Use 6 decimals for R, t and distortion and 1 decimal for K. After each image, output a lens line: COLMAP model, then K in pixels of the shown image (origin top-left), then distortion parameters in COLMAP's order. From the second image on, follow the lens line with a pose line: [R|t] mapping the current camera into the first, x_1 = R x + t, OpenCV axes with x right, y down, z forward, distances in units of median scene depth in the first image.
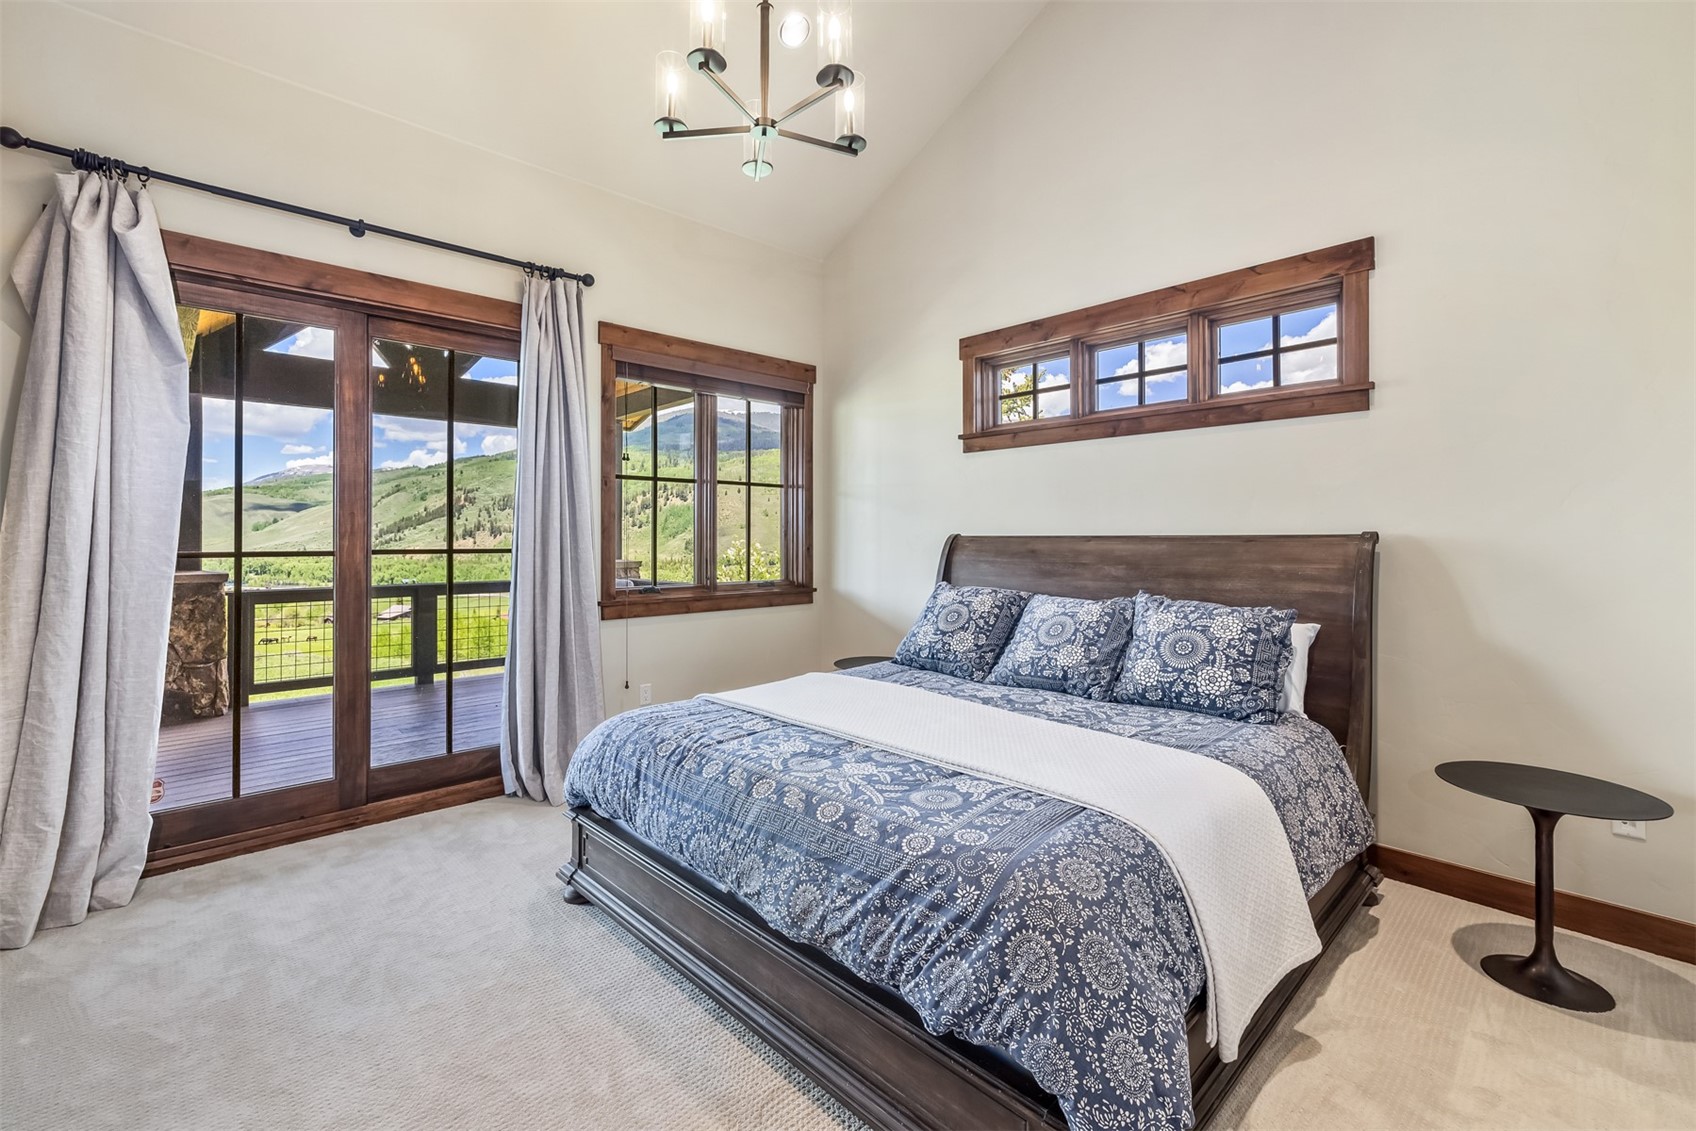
lens RADIAL K [[733.2, 0, 828.9], [0, 733.2, 534.8], [0, 0, 1]] dist [-0.011085, 0.000122]
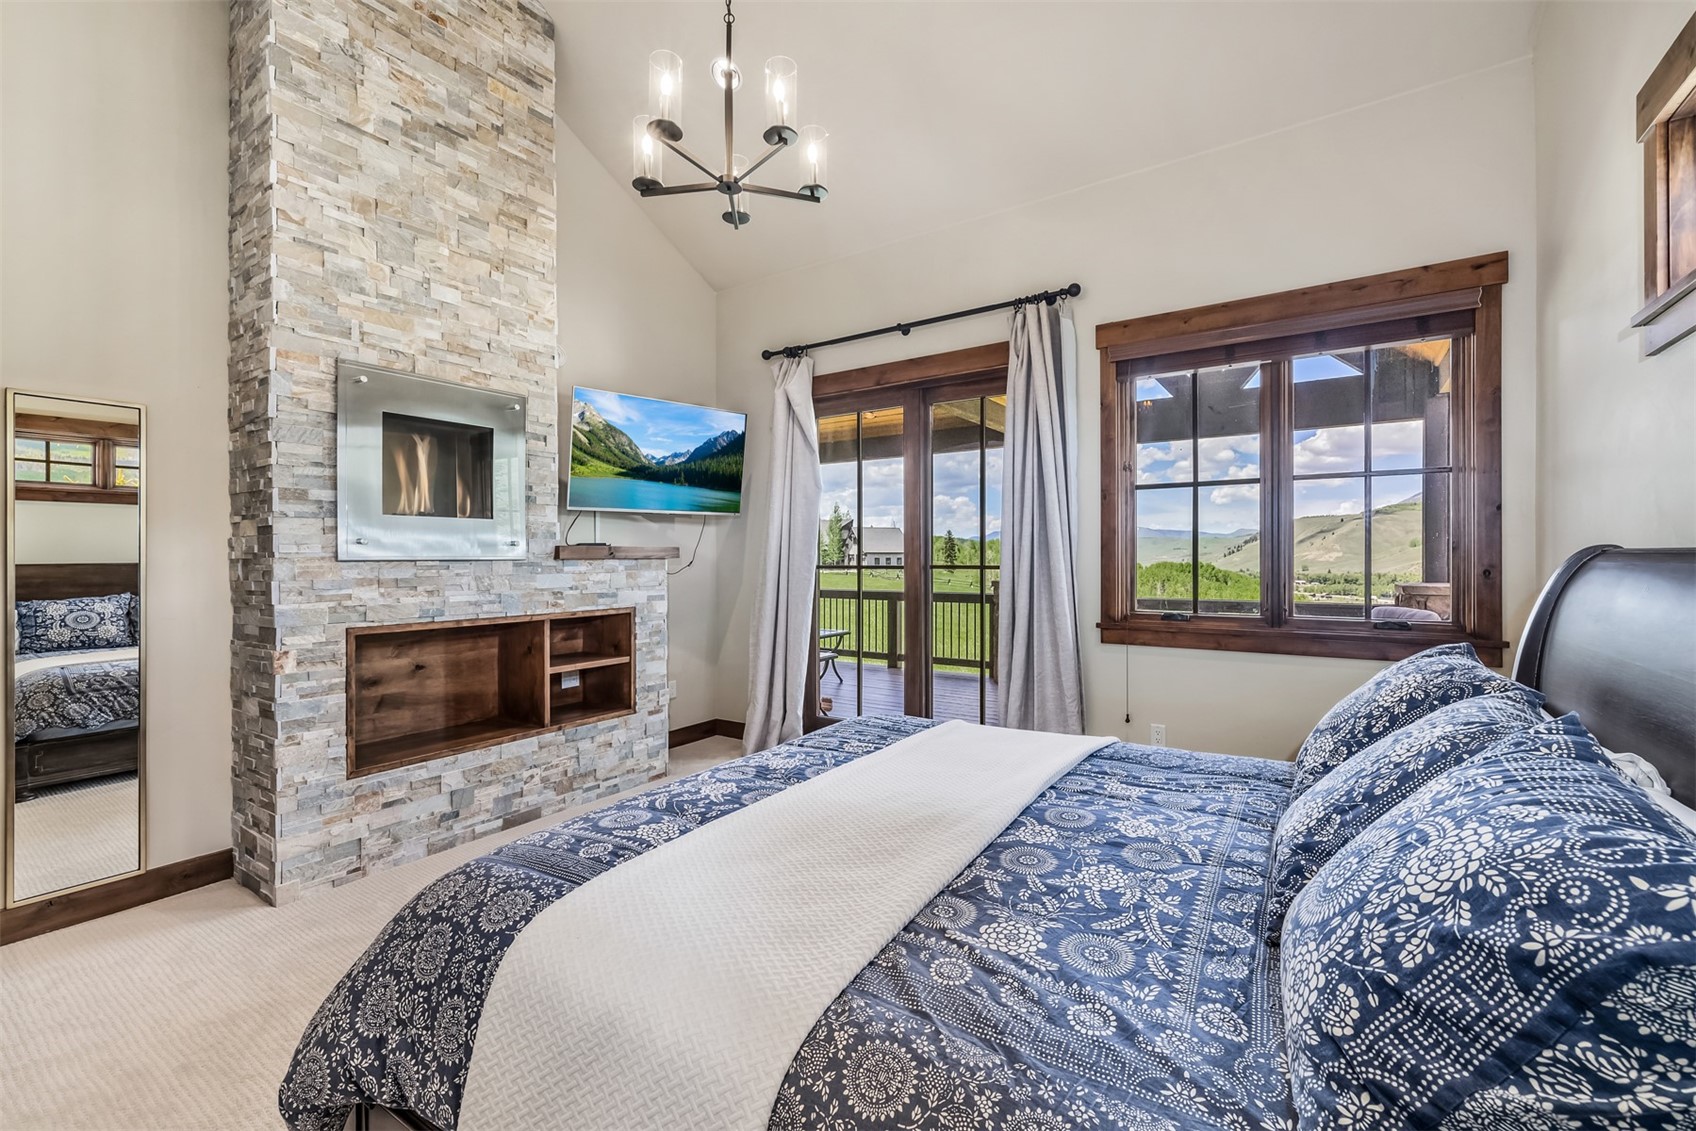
lens RADIAL K [[716.7, 0, 843.3], [0, 716.7, 558.0], [0, 0, 1]] dist [0.002772, 0.000072]
pose [[0.234920, 0.001971, -0.972013, 0.624827], [0.009429, 0.999946, 0.004307, 0.000280], [0.971969, -0.010177, 0.234889, 0.565516]]
